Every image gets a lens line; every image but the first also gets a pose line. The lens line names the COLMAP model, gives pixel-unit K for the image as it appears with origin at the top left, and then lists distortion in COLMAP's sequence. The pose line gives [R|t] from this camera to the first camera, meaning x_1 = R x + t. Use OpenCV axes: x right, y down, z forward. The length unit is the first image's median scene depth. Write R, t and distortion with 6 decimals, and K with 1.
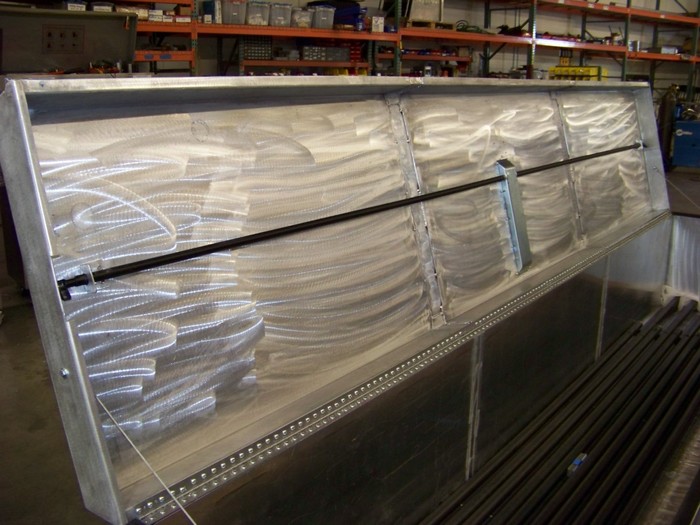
lens RADIAL K [[736.8, 0, 340.6], [0, 736.8, 256.2], [0, 0, 1]] dist [-0.137279, 0.000000]
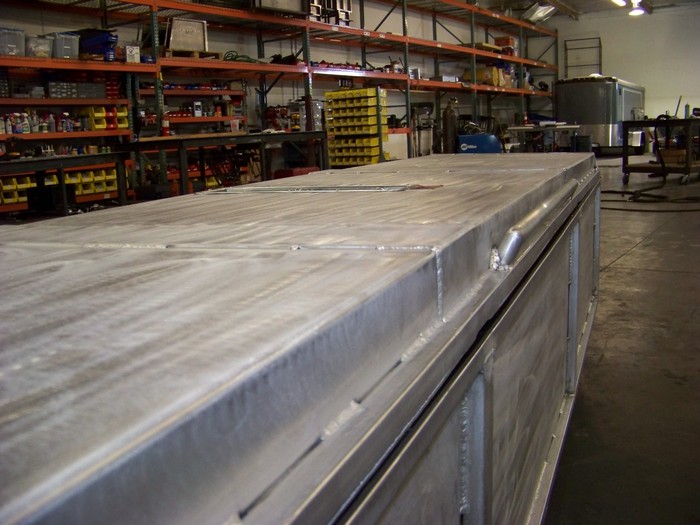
lens RADIAL K [[736.8, 0, 344.6], [0, 736.8, 261.0], [0, 0, 1]] dist [-0.137279, 0.000000]
pose [[0.964172, -0.097421, 0.246740, 0.167373], [0.116760, 0.991033, -0.064965, 0.075192], [-0.238199, 0.091447, 0.966902, 0.251787]]
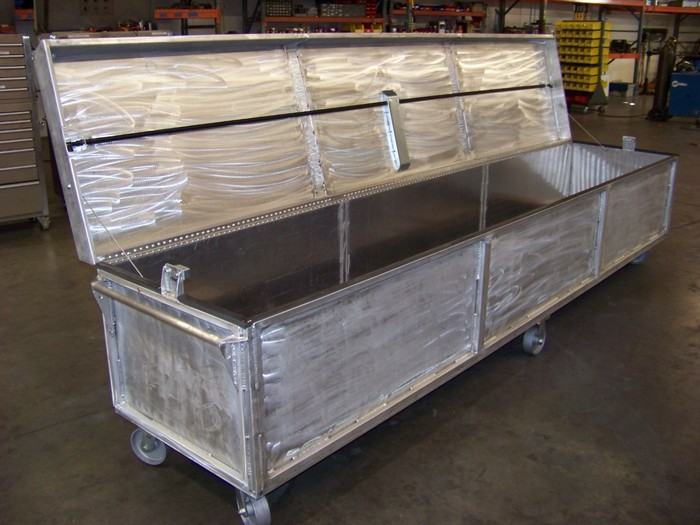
lens RADIAL K [[736.8, 0, 342.4], [0, 736.8, 255.1], [0, 0, 1]] dist [-0.137279, 0.000000]
pose [[0.997801, 0.014113, -0.064764, 0.153118], [-0.010317, 0.998230, 0.058576, 0.068962], [0.065476, -0.057779, 0.996180, -0.288669]]
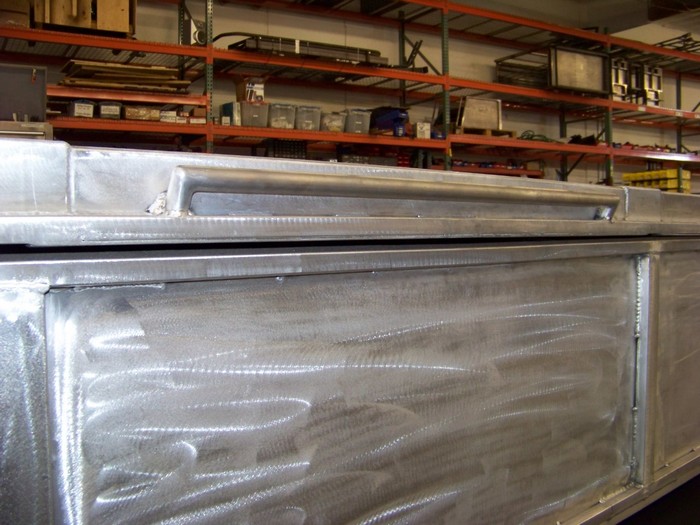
lens RADIAL K [[736.8, 0, 350.7], [0, 736.8, 262.2], [0, 0, 1]] dist [-0.137279, 0.000000]
pose [[0.984327, -0.012660, -0.175897, 0.347755], [-0.023564, 0.979034, -0.202331, 0.115931], [0.174771, 0.203304, 0.963391, 0.295501]]
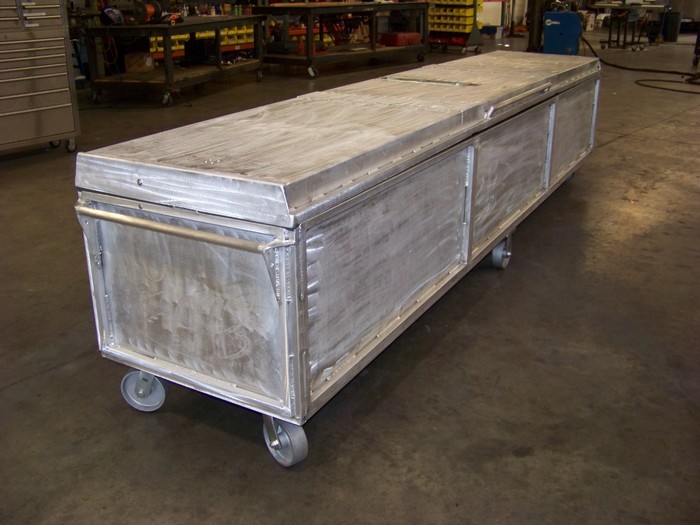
lens RADIAL K [[736.8, 0, 354.1], [0, 736.8, 260.6], [0, 0, 1]] dist [-0.137279, 0.000000]
pose [[0.989282, -0.060587, 0.132854, 0.035812], [0.044151, 0.991381, 0.123348, 0.112673], [-0.139183, -0.116160, 0.983430, -0.245312]]
